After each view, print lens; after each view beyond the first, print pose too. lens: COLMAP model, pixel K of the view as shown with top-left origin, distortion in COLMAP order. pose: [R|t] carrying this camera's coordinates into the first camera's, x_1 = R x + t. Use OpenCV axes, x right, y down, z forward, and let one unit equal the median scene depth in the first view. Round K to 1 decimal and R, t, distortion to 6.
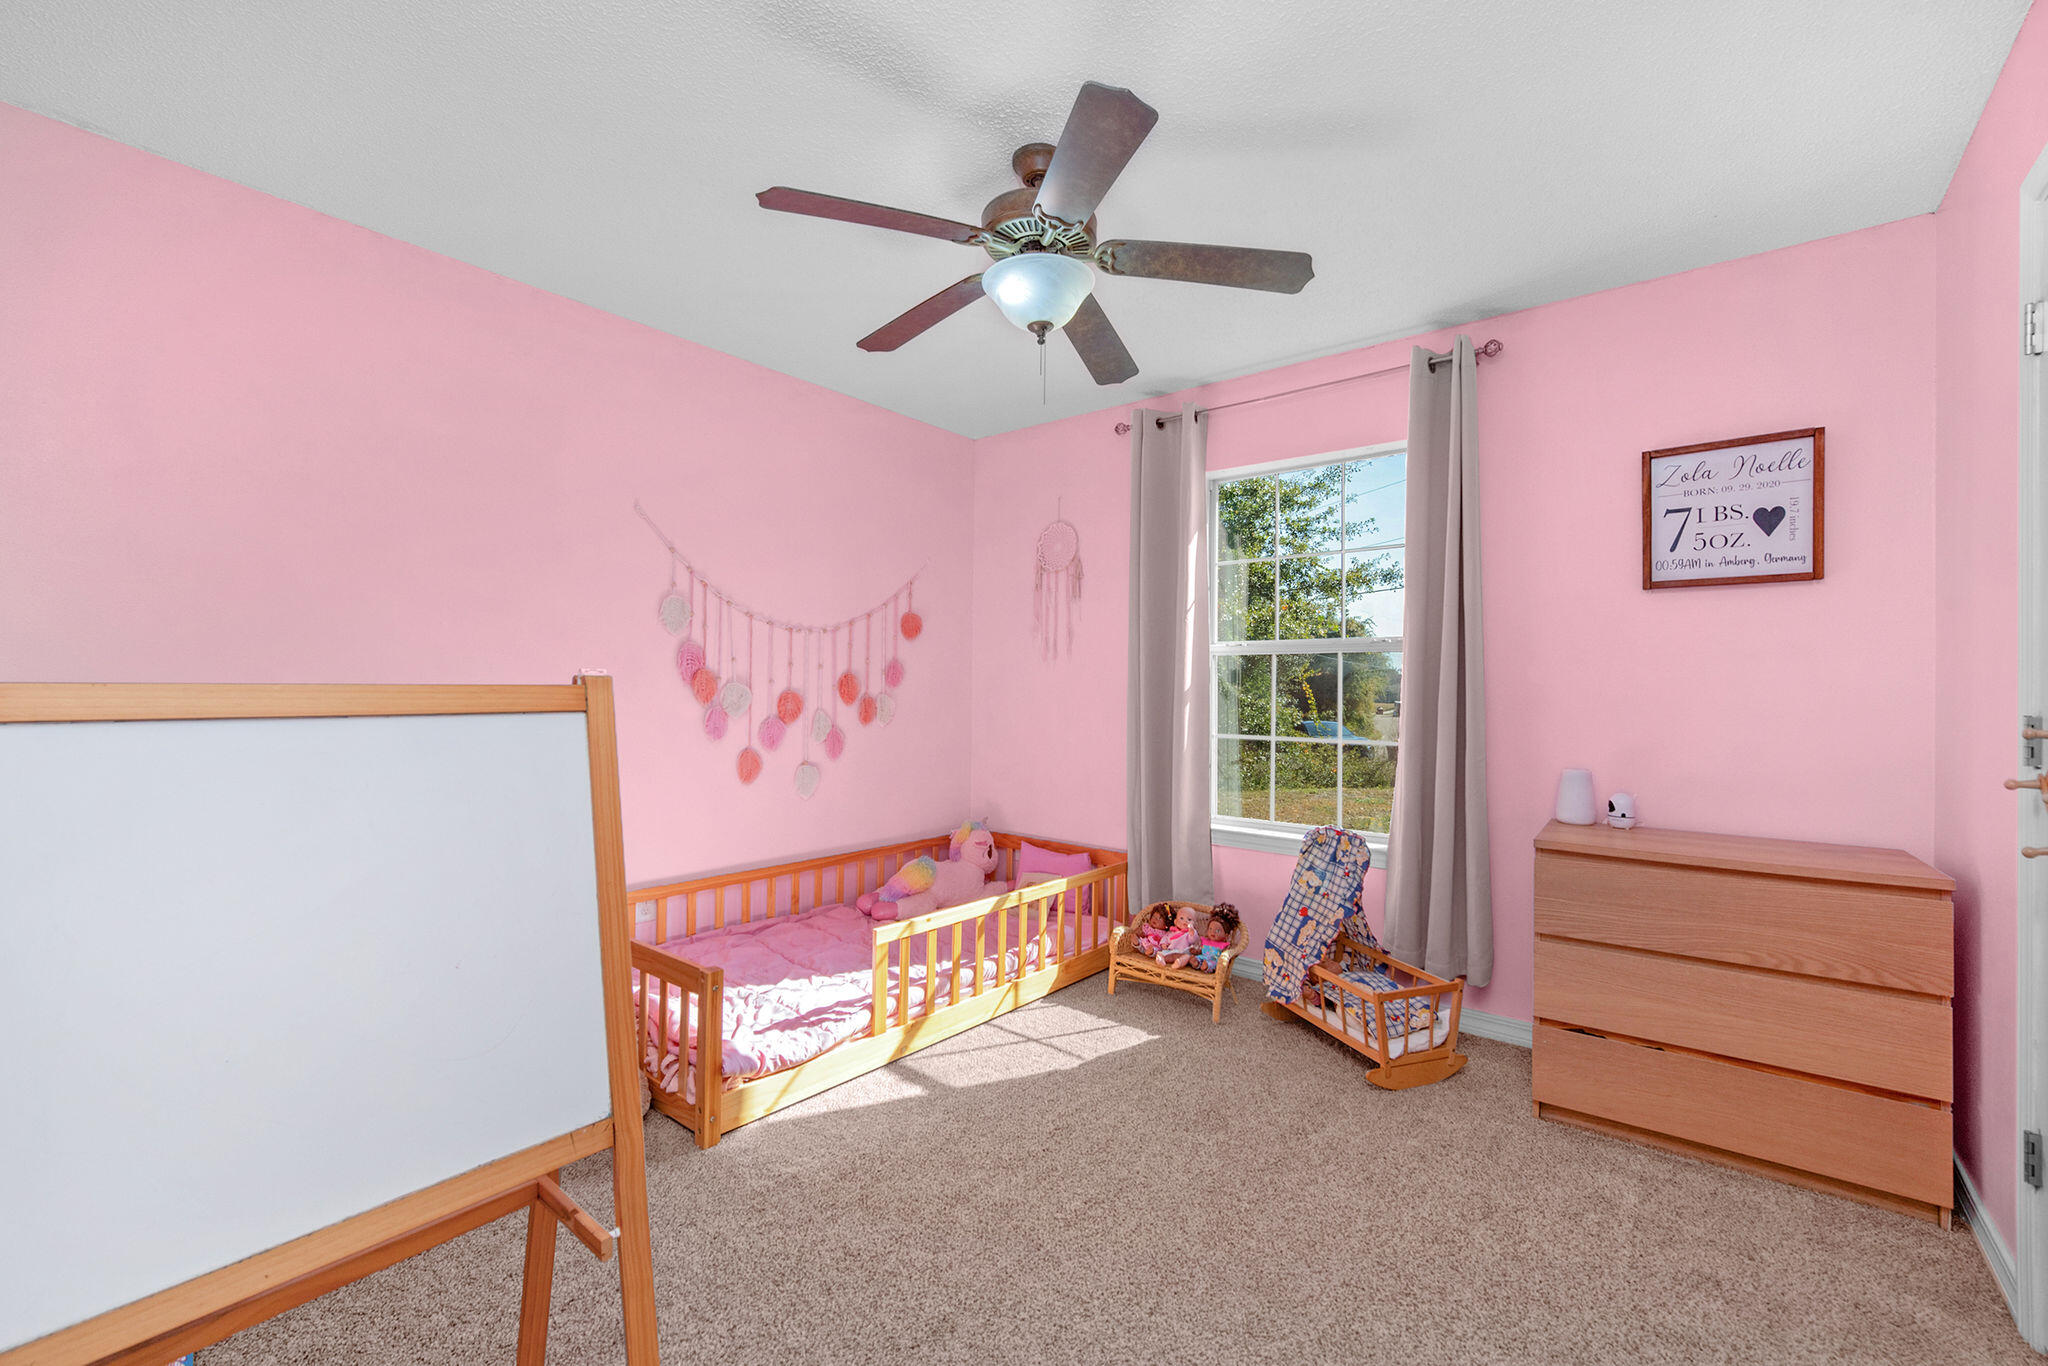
lens RADIAL K [[823.0, 0, 1051.7], [0, 823.0, 674.6], [0, 0, 1]] dist [0.007327, -0.000228]
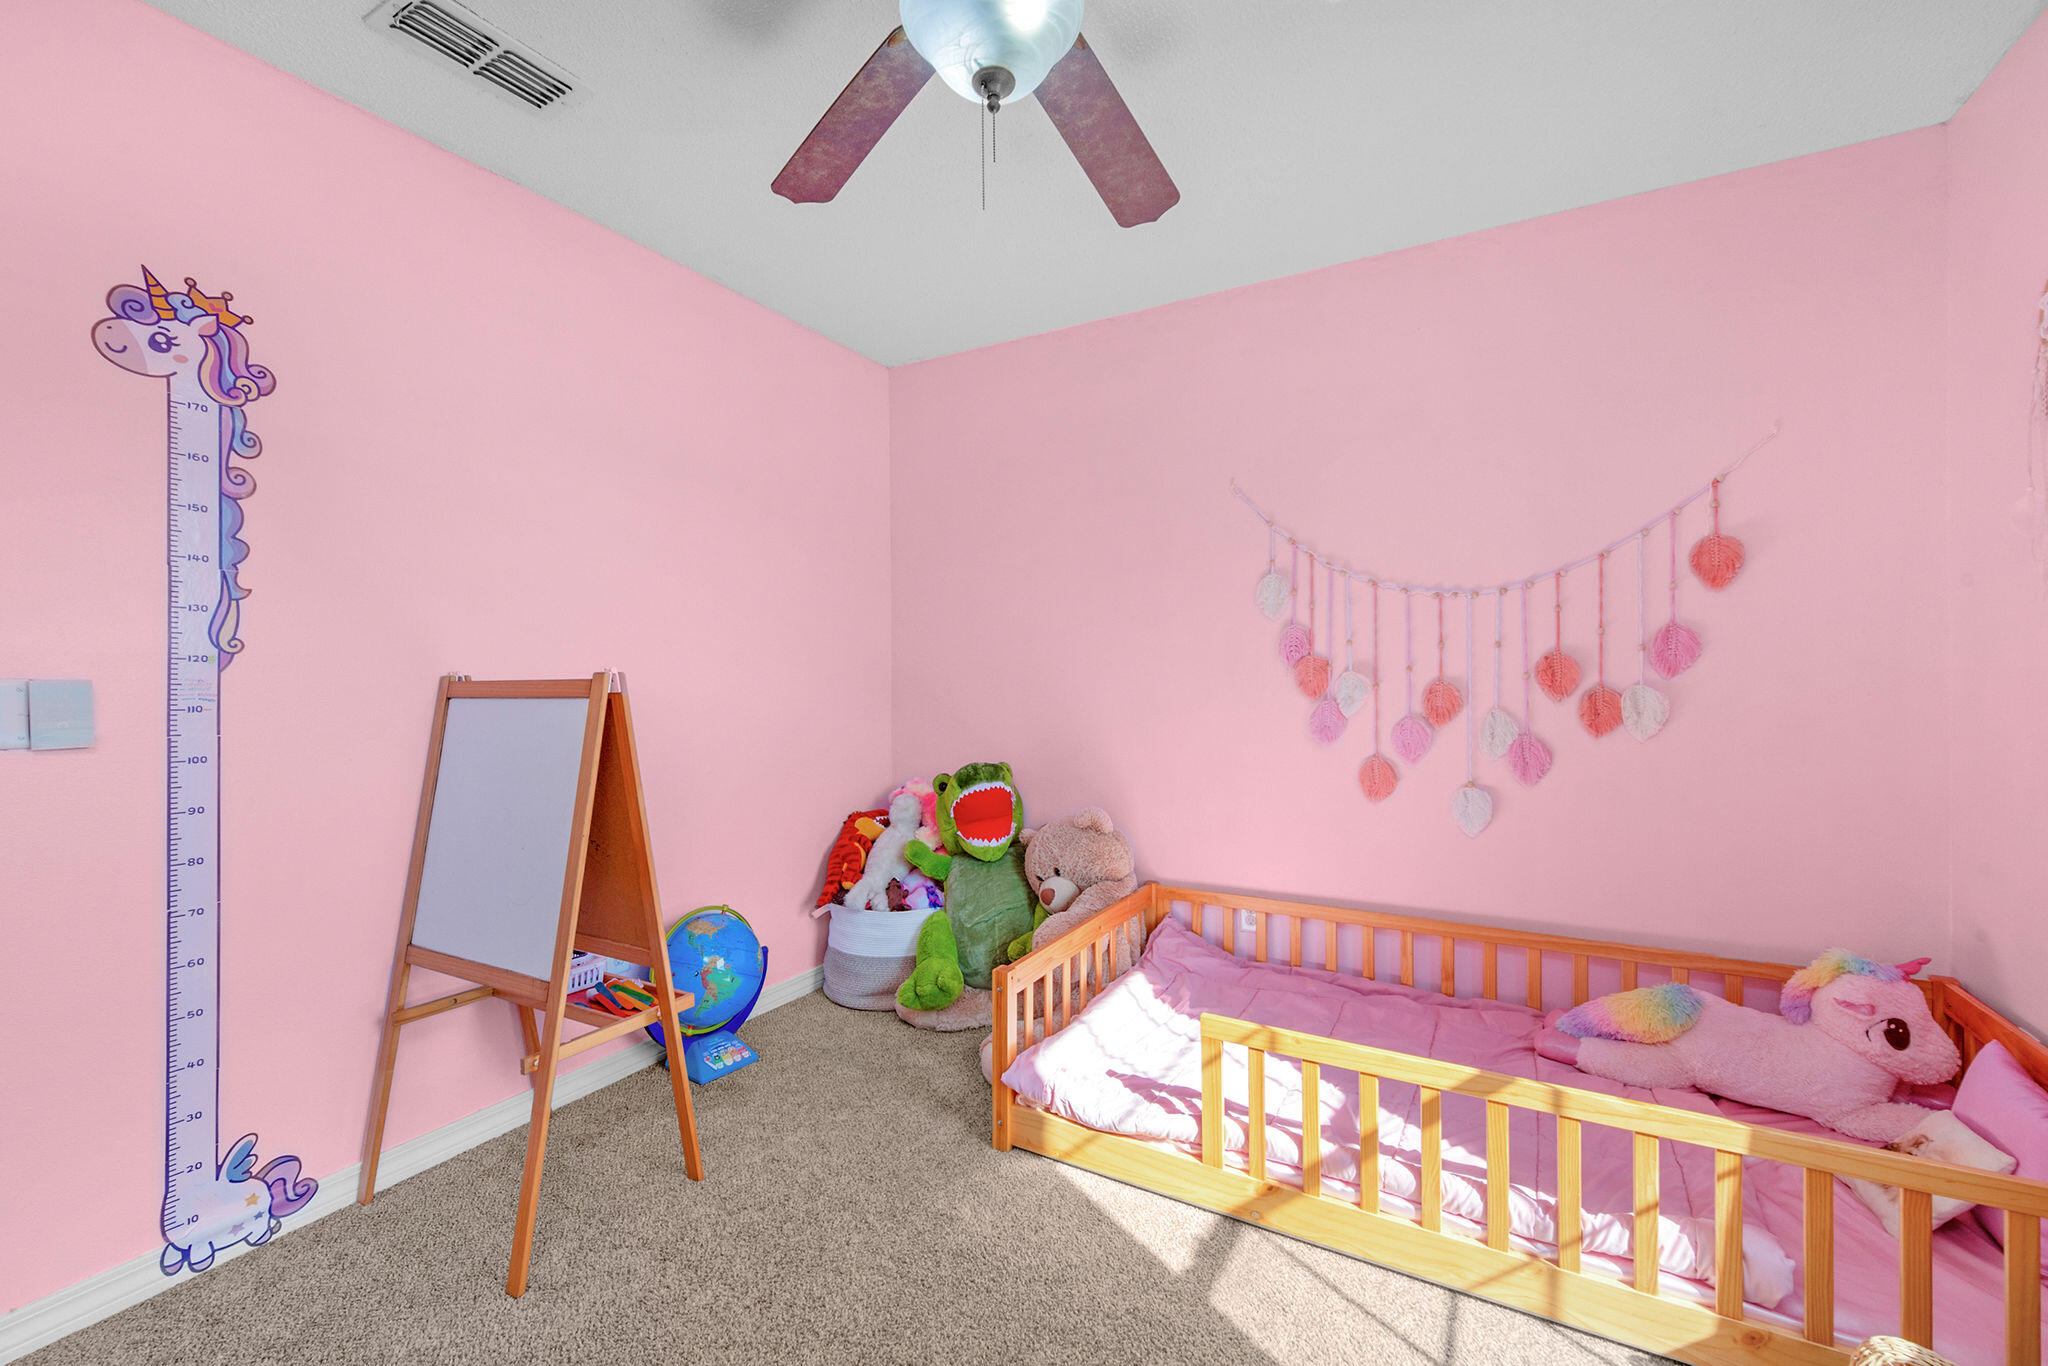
lens RADIAL K [[838.6, 0, 1024.0], [0, 838.6, 683.0], [0, 0, 1]] dist [-0.008191, -0.000239]
pose [[0.154082, -0.008633, -0.988020, 0.377127], [0.024958, 0.999677, -0.004842, 0.017717], [0.987743, -0.023912, 0.154248, 0.581539]]
